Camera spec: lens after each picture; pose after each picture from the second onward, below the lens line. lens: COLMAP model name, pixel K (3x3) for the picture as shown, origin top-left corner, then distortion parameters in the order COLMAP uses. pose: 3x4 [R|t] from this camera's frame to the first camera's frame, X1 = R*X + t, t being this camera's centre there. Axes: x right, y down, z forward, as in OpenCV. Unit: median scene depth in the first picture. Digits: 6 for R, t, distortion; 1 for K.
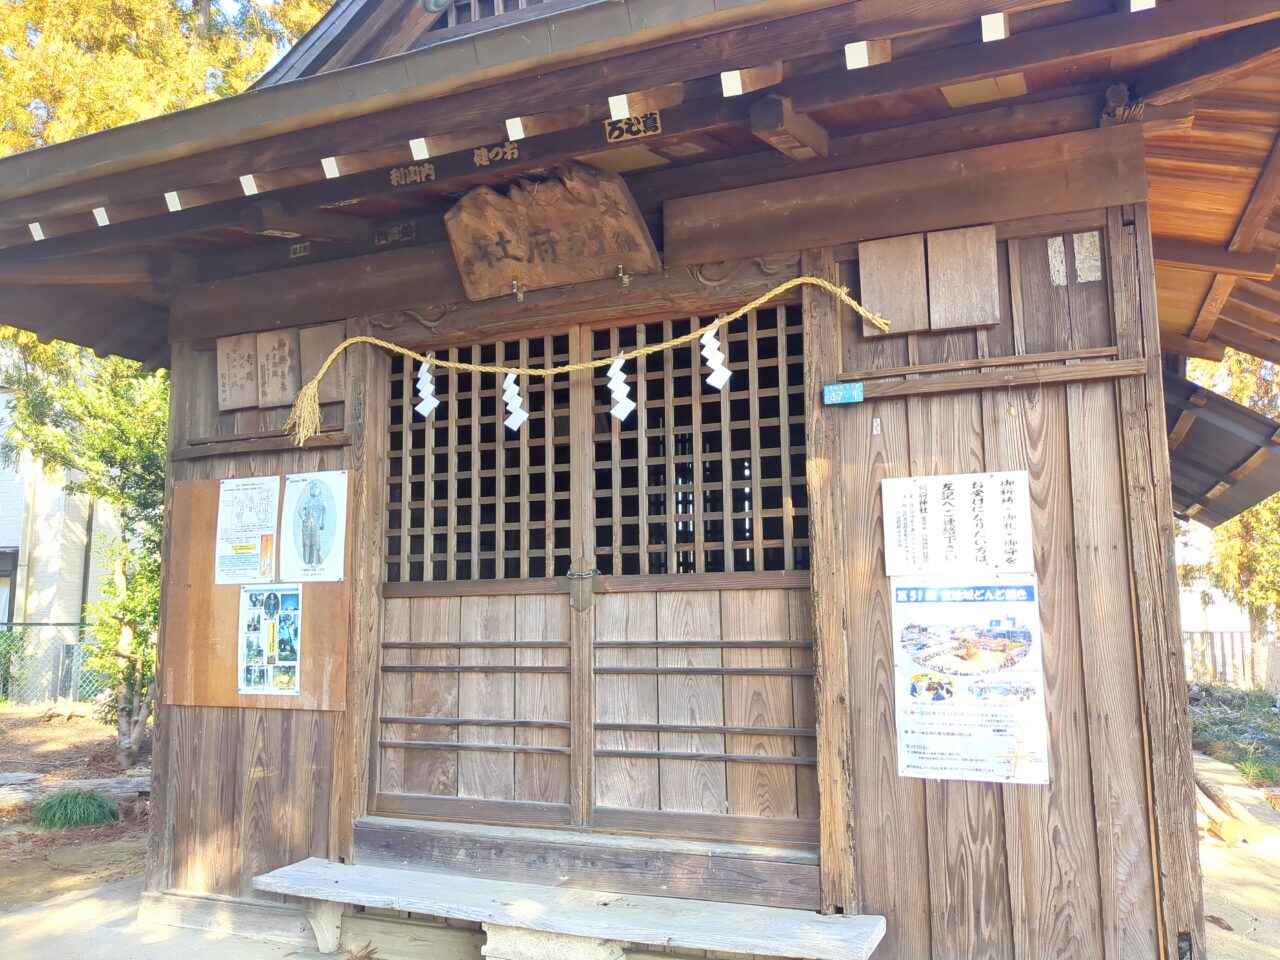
lens RADIAL K [[1005.4, 0, 637.4], [0, 1005.4, 451.3], [0, 0, 1]] dist [0.037936, -0.095526]
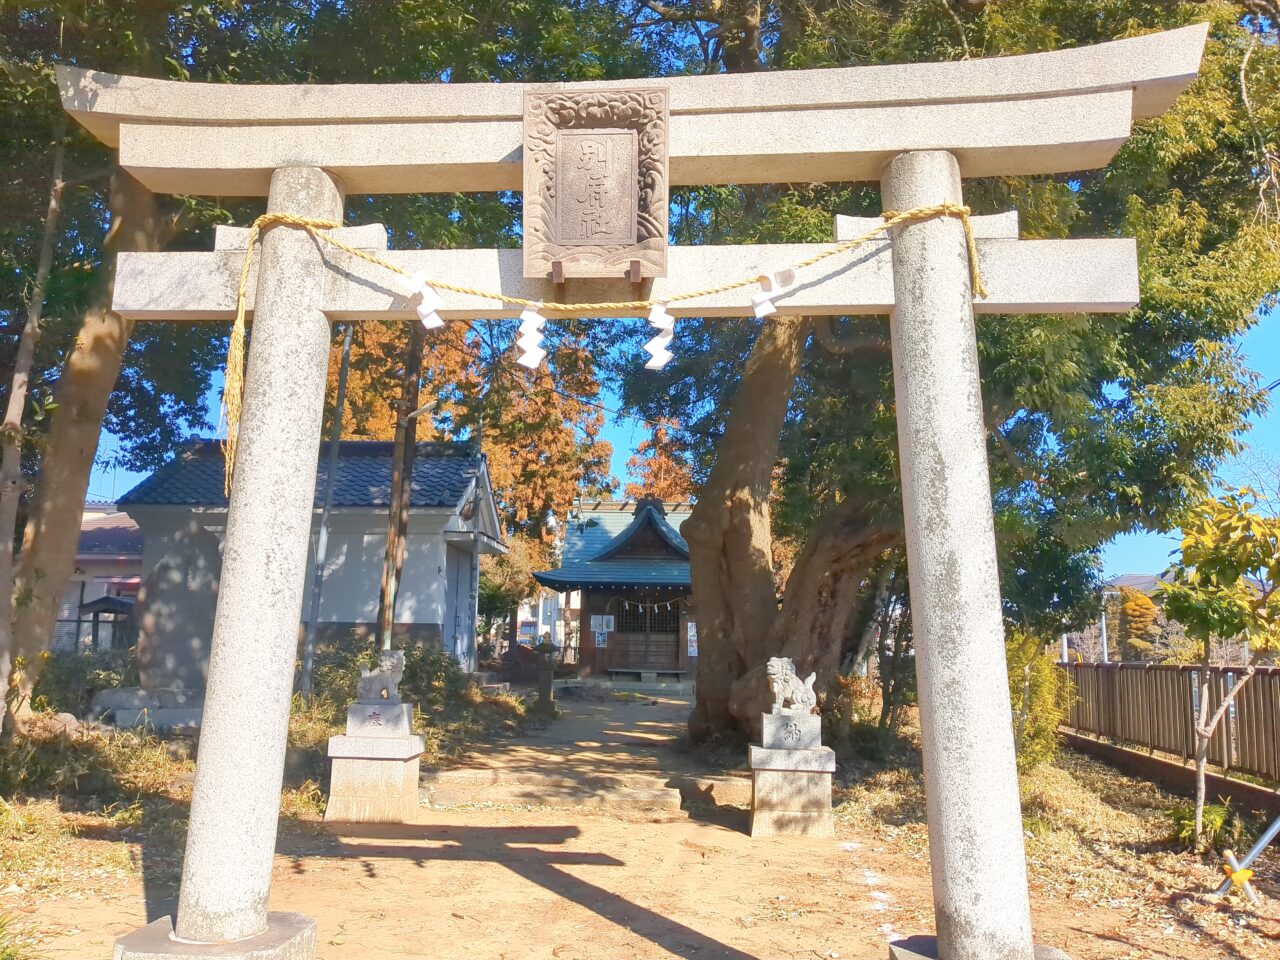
lens RADIAL K [[1021.2, 0, 633.8], [0, 1021.2, 482.1], [0, 0, 1]] dist [0.059839, -0.088894]
pose [[0.955169, 0.068749, 0.287969, -2.330944], [-0.074401, 0.997190, 0.008715, -1.008837], [-0.286561, -0.029749, 0.957600, -6.000156]]
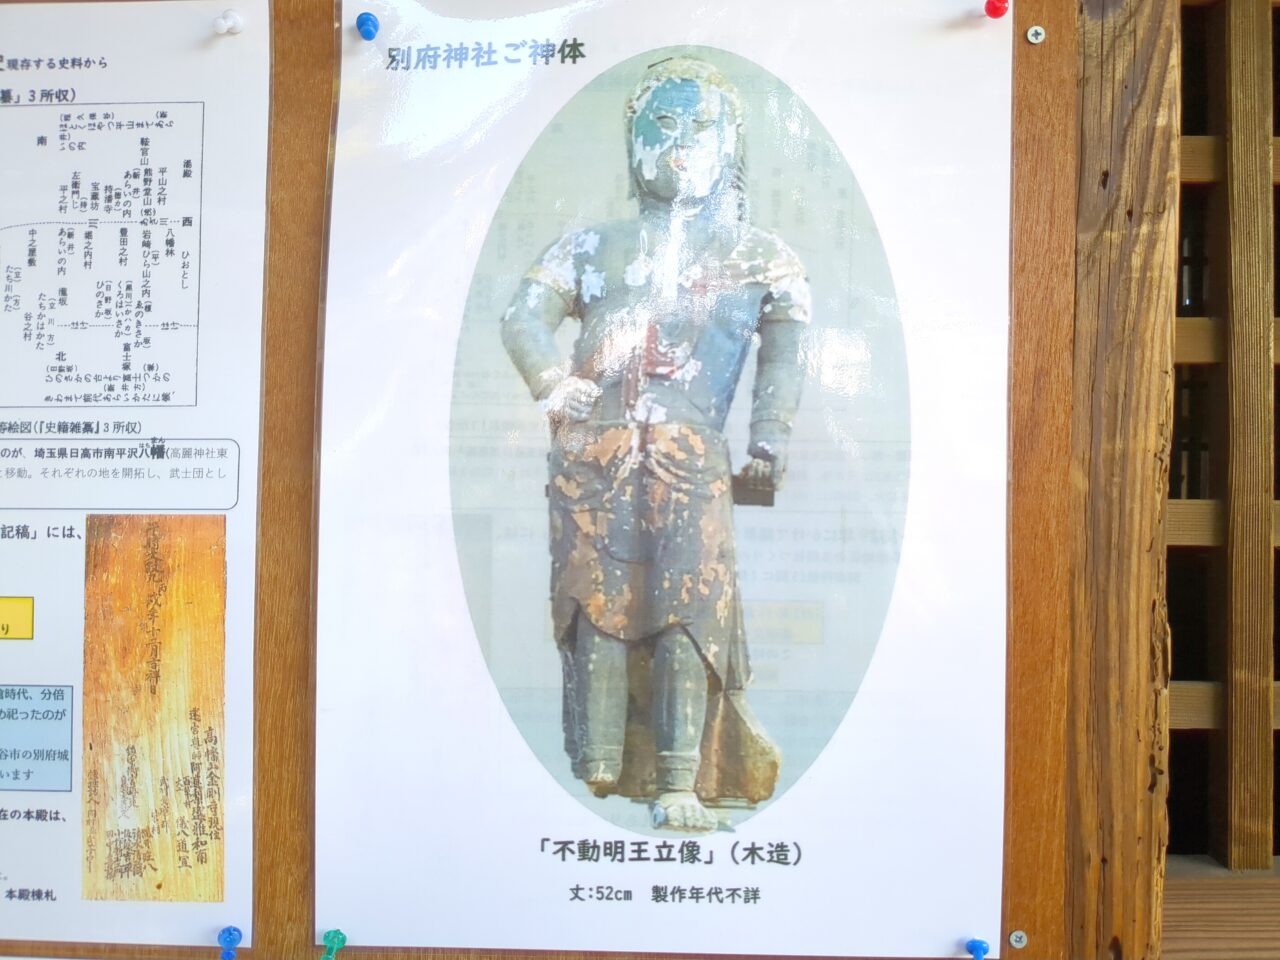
lens RADIAL K [[1021.2, 0, 633.8], [0, 1021.2, 482.1], [0, 0, 1]] dist [0.059839, -0.088894]
pose [[0.939074, 0.020477, 0.343103, -0.372748], [-0.071536, 0.988008, 0.136830, 0.062117], [-0.336187, -0.153038, 0.929278, 0.917524]]
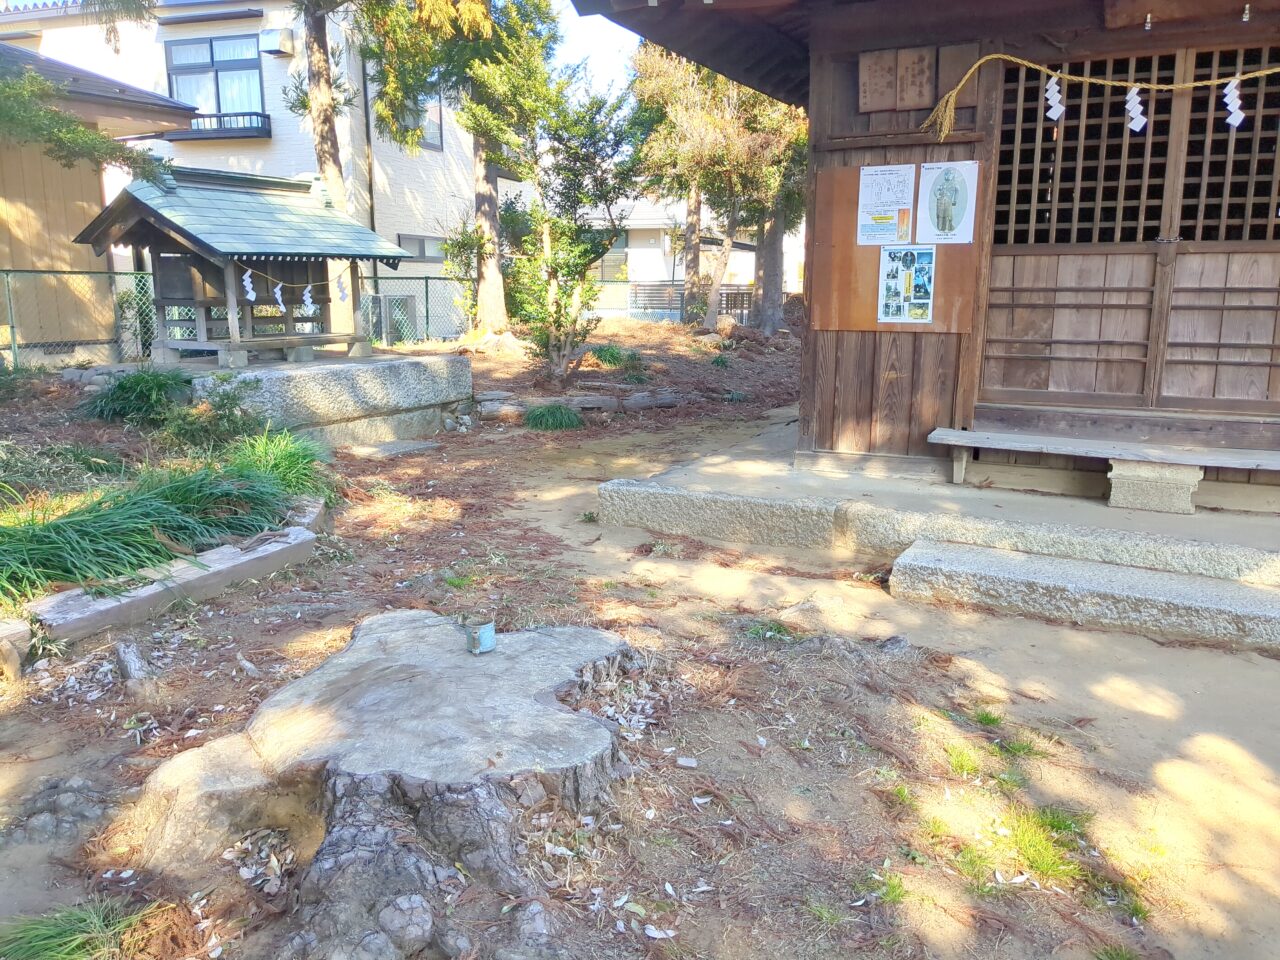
lens RADIAL K [[1021.2, 0, 633.8], [0, 1021.2, 482.1], [0, 0, 1]] dist [0.059839, -0.088894]
pose [[0.997229, 0.025145, -0.070012, -0.658943], [0.000860, 0.937179, 0.348846, -0.061880], [0.074385, -0.347940, 0.934561, -0.506000]]
